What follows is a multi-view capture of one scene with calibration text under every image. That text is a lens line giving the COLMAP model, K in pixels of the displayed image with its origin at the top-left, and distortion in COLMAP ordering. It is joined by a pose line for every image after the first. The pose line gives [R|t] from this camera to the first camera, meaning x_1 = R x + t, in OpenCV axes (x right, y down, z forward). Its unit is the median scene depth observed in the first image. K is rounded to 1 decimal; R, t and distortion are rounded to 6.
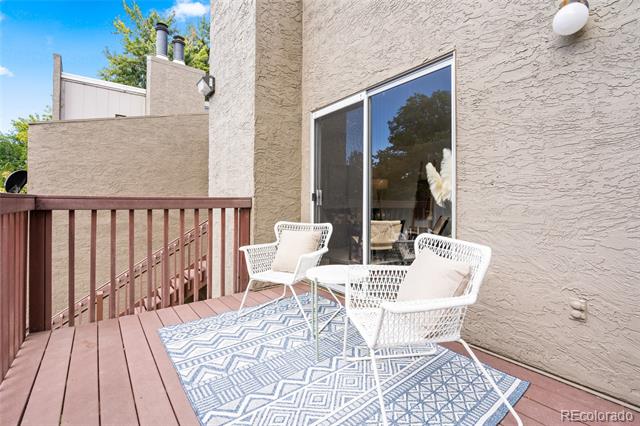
lens RADIAL K [[290.2, 0, 318.6], [0, 290.2, 207.4], [0, 0, 1]] dist [-0.006576, 0.003212]
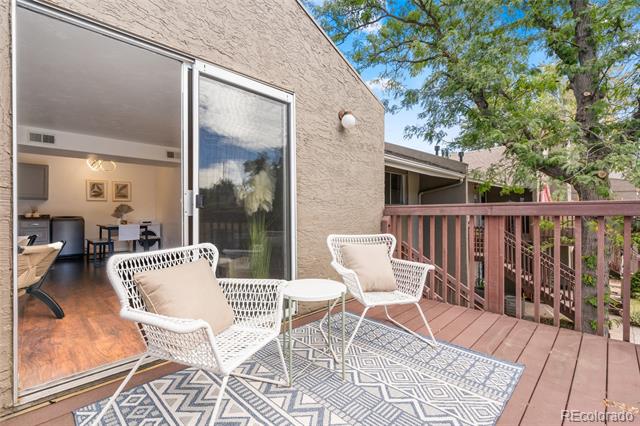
lens RADIAL K [[290.2, 0, 316.3], [0, 290.2, 213.2], [0, 0, 1]] dist [-0.006576, 0.003212]
pose [[-0.118604, -0.014265, 0.992839, -1.005655], [0.007595, 0.999855, 0.015273, -0.034557], [-0.992913, 0.009352, -0.118479, 1.297828]]
